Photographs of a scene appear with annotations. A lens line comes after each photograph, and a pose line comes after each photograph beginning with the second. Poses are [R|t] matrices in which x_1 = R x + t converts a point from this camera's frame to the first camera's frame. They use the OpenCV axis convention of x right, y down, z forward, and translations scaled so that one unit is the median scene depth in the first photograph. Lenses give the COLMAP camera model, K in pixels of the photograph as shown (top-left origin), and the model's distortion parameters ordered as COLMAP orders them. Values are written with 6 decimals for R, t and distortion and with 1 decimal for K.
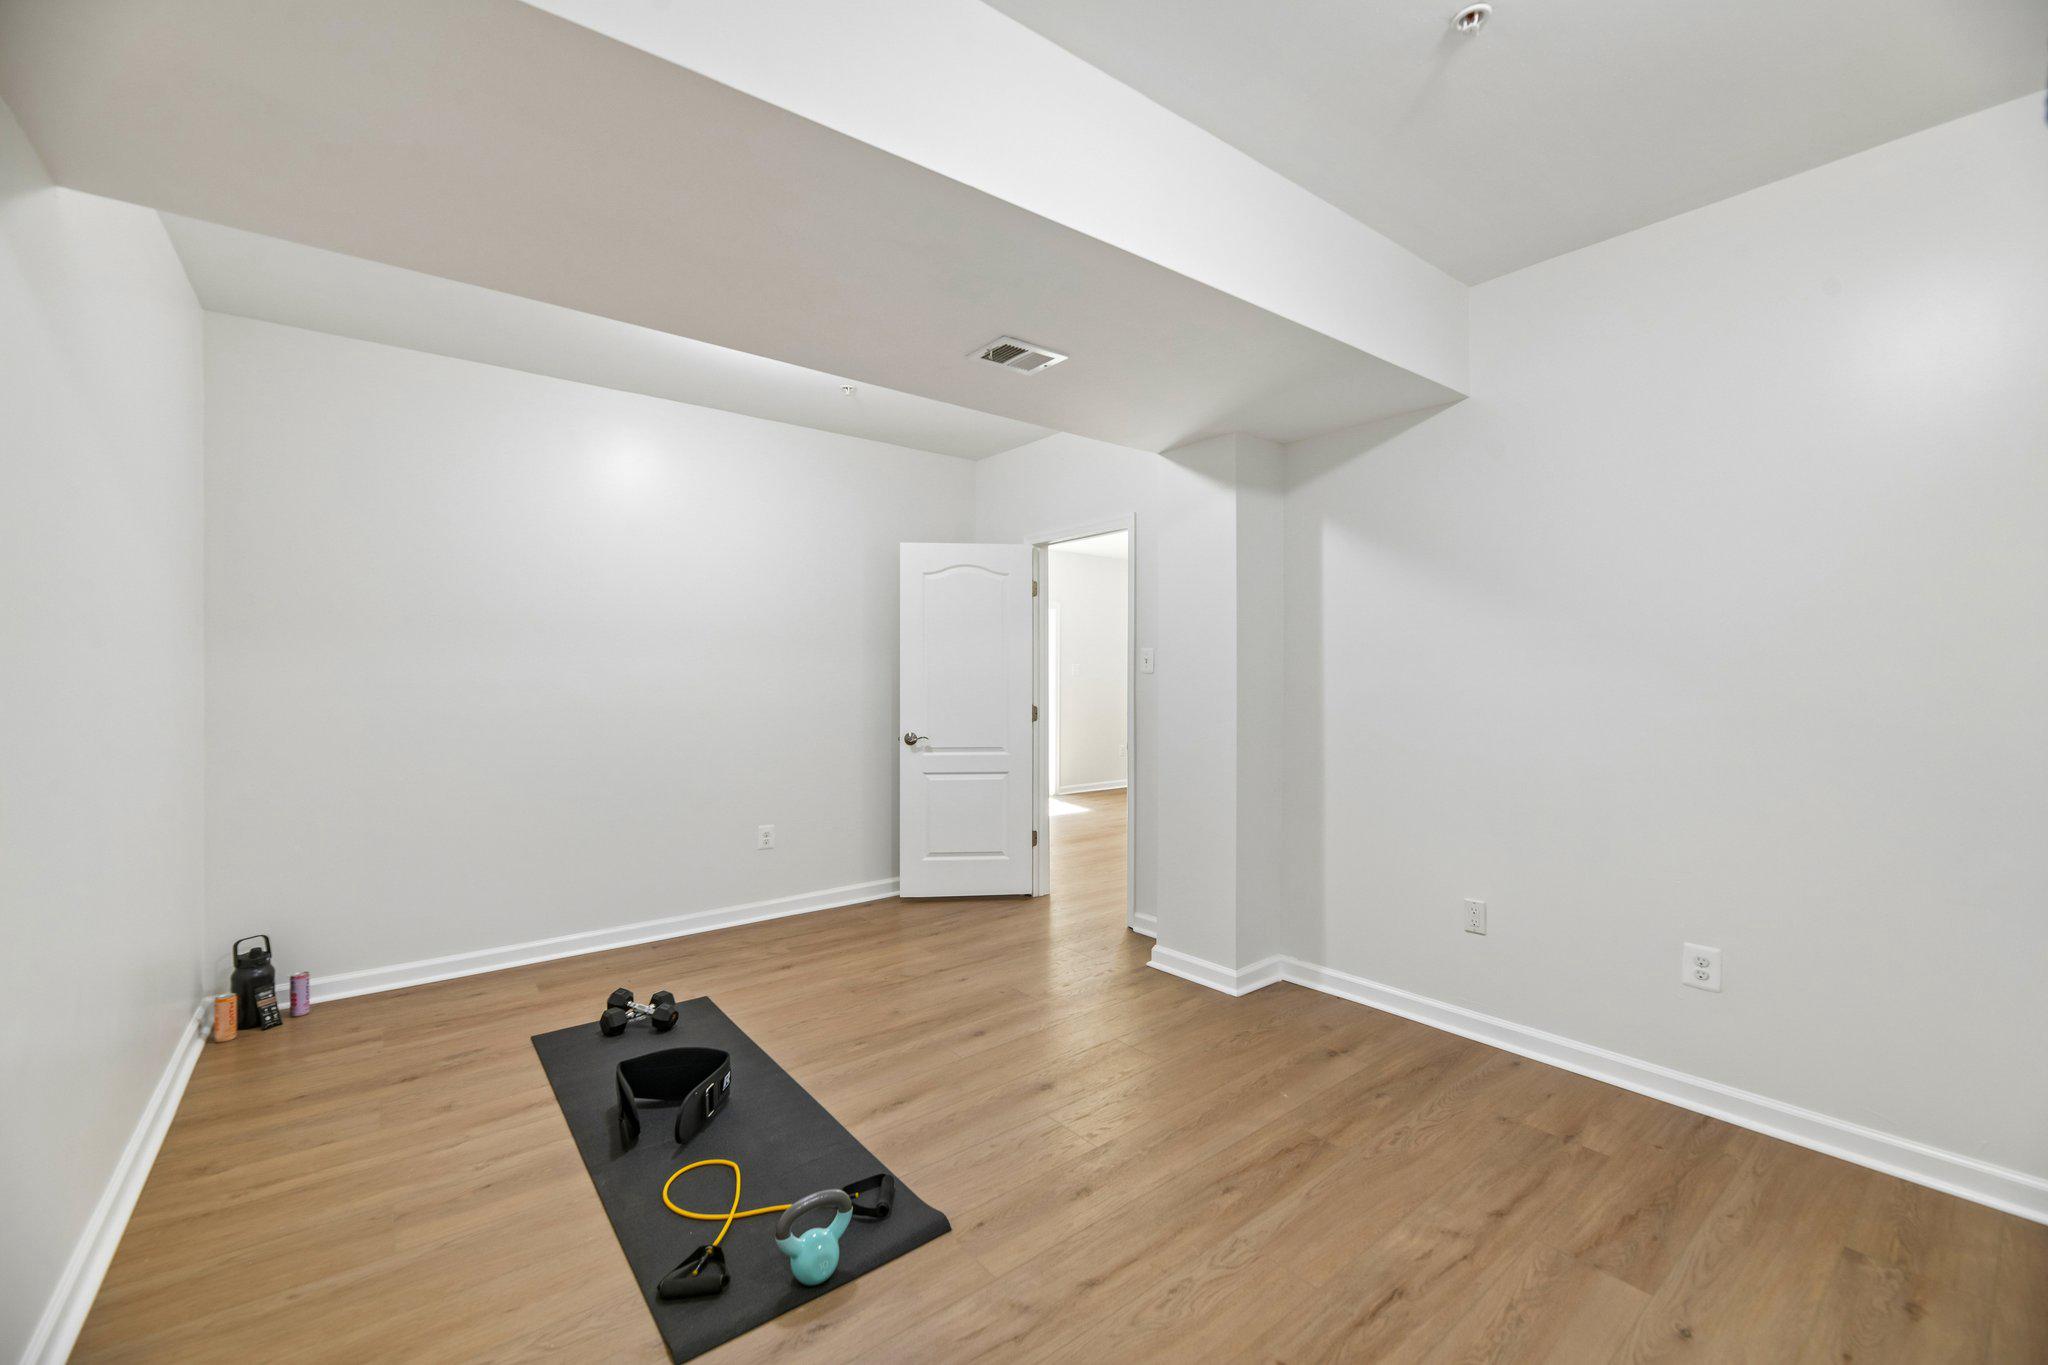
lens RADIAL K [[827.6, 0, 1035.5], [0, 827.6, 676.8], [0, 0, 1]] dist [0.008101, -0.004303]
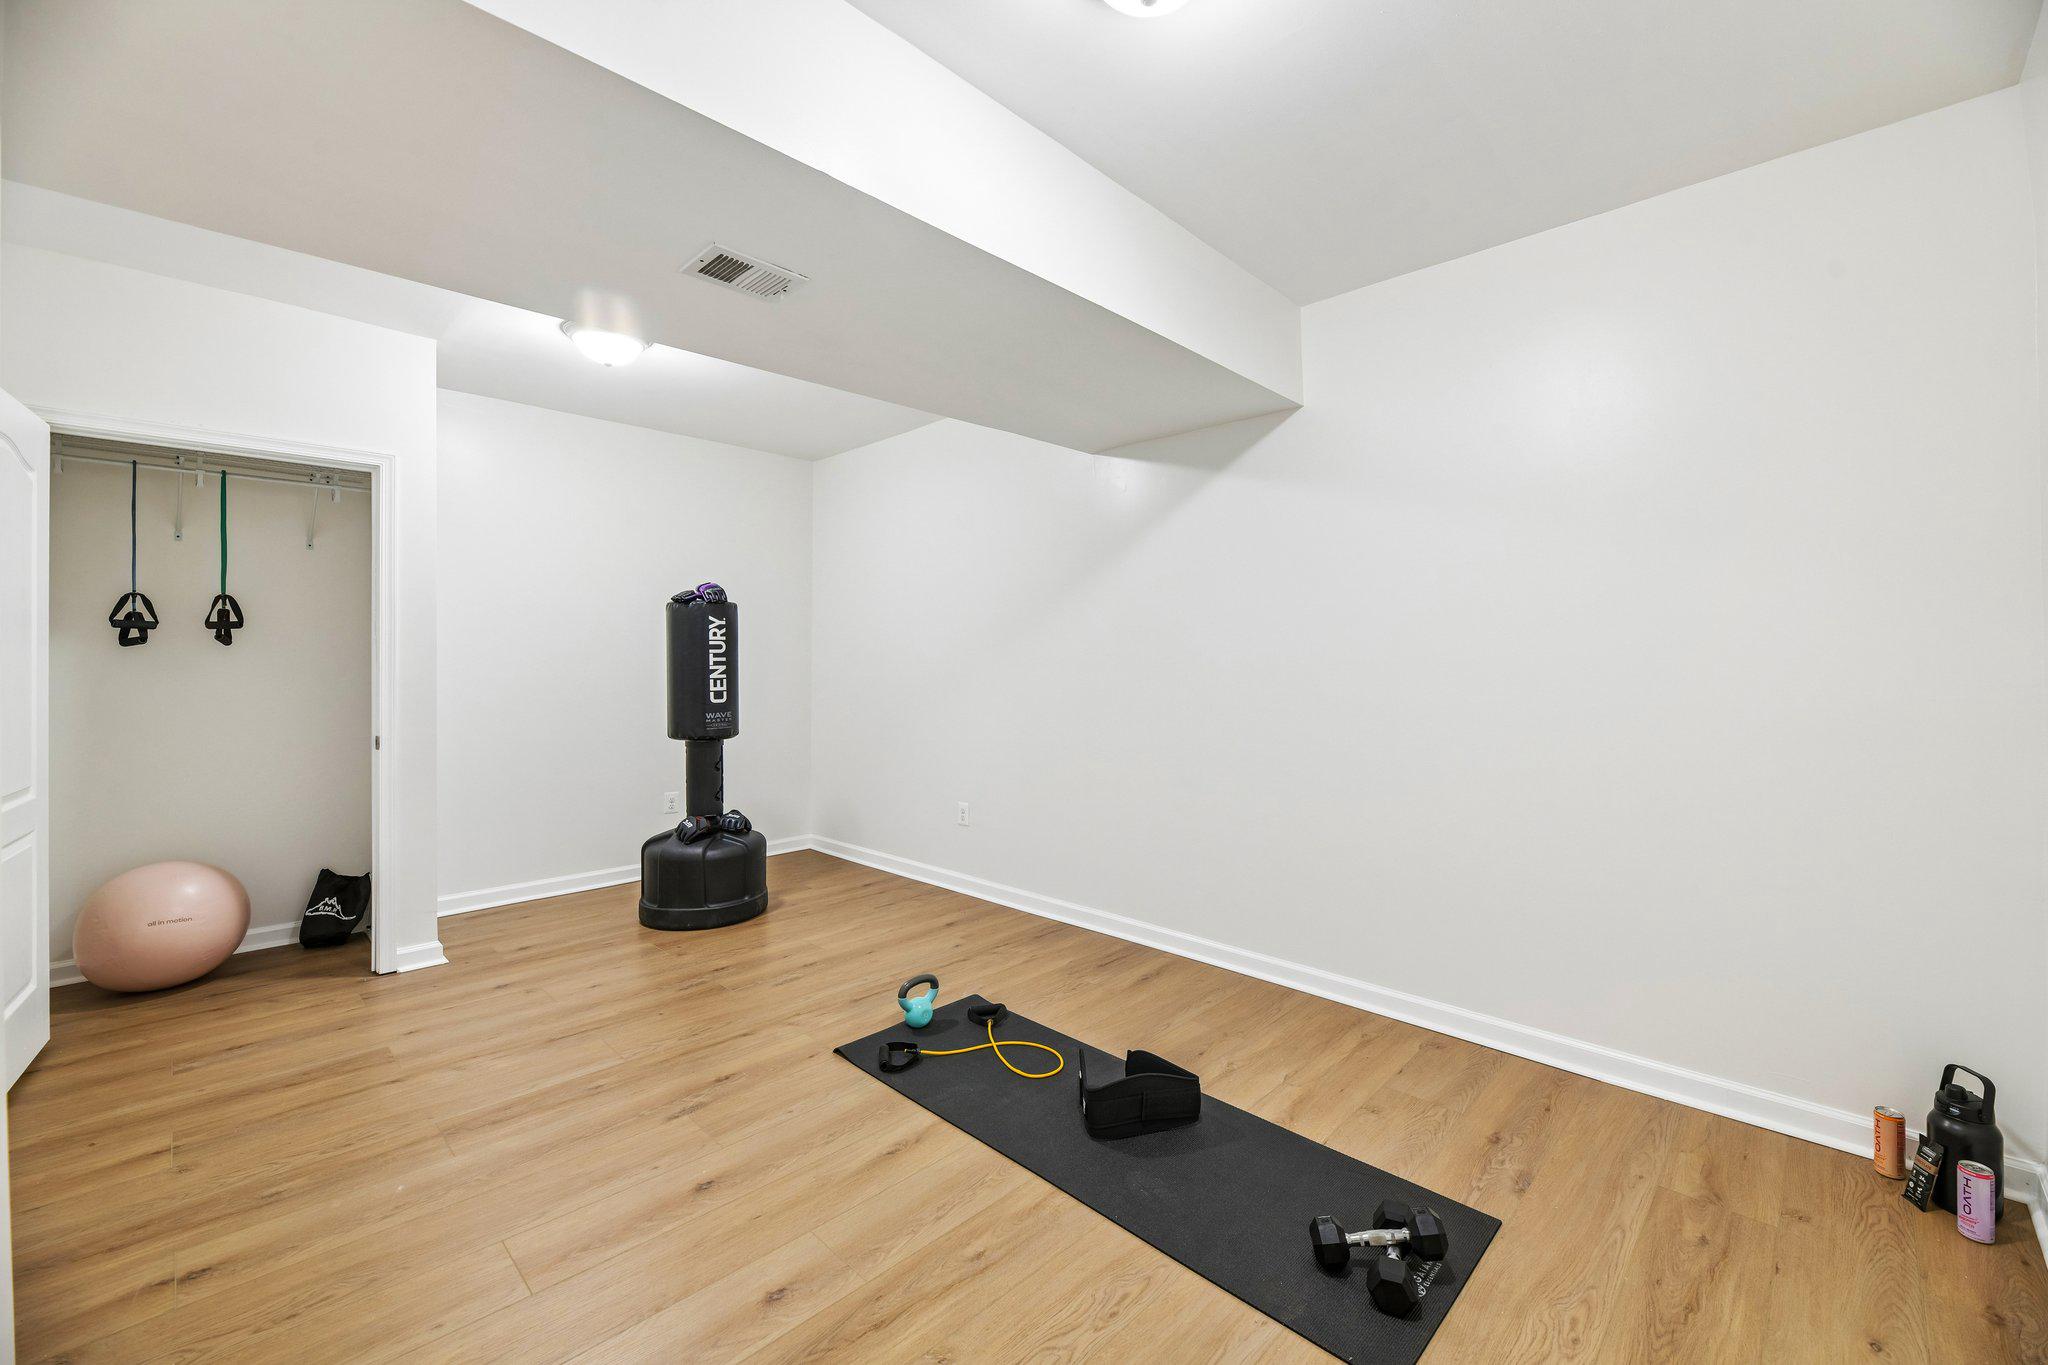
lens RADIAL K [[839.4, 0, 1035.1], [0, 839.4, 667.5], [0, 0, 1]] dist [0.005986, -0.005658]
pose [[-0.992671, 0.005870, -0.120708, -0.213426], [0.004554, 0.999927, 0.011173, 0.000013], [0.120765, 0.010542, -0.992625, 1.913535]]
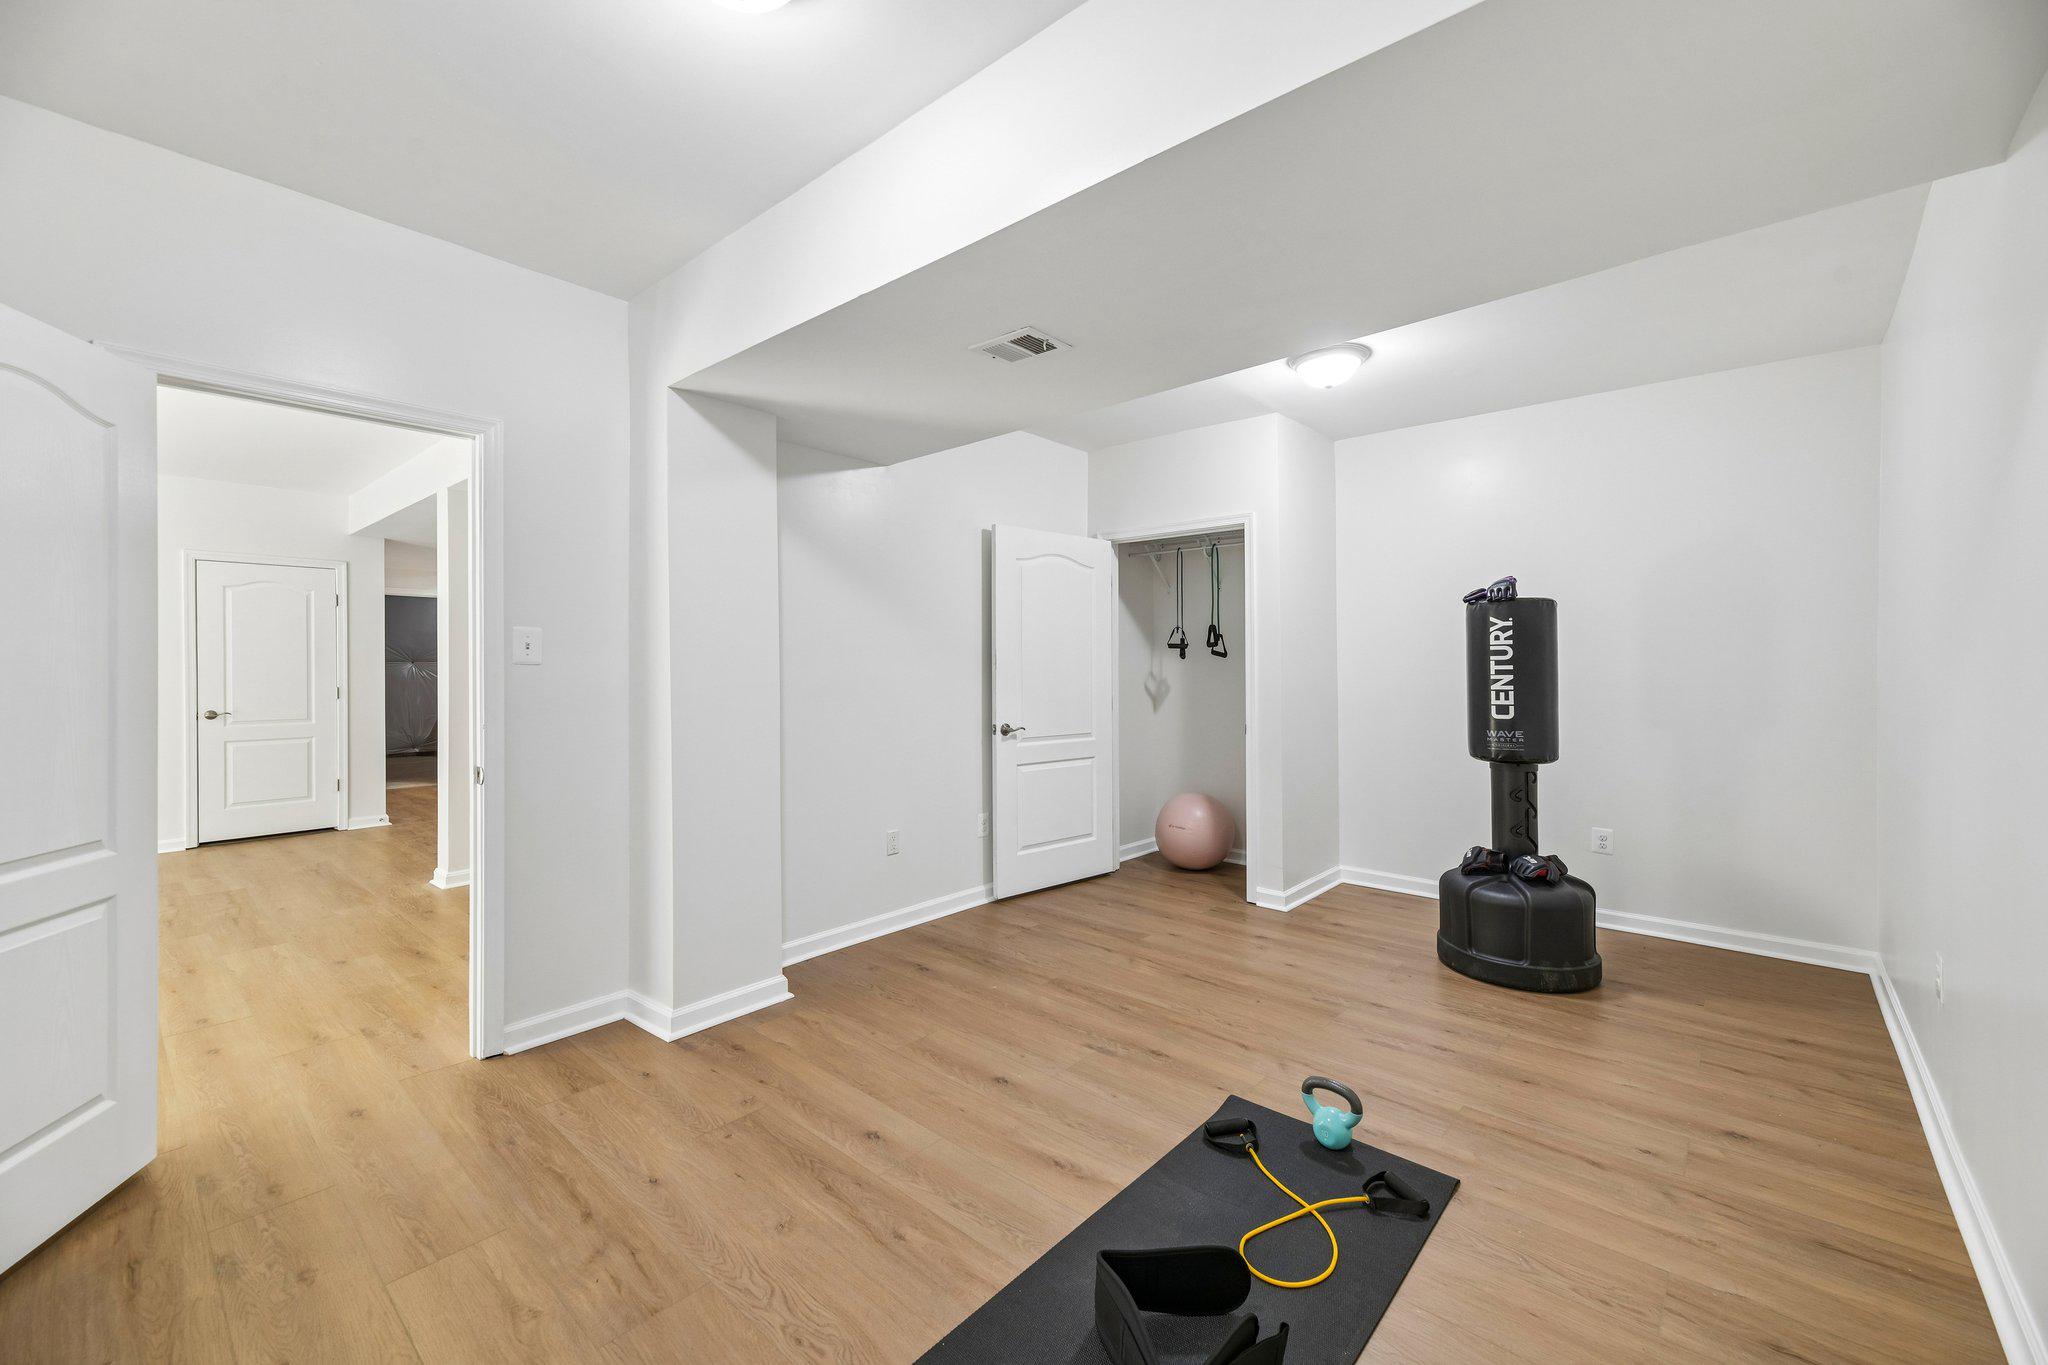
lens RADIAL K [[822.9, 0, 1036.7], [0, 822.9, 676.2], [0, 0, 1]] dist [0.008822, 0.000072]
pose [[-0.173235, -0.007240, 0.984854, -1.014121], [0.000270, 0.999973, 0.007399, 0.003840], [-0.984880, 0.001547, -0.173228, 1.188679]]
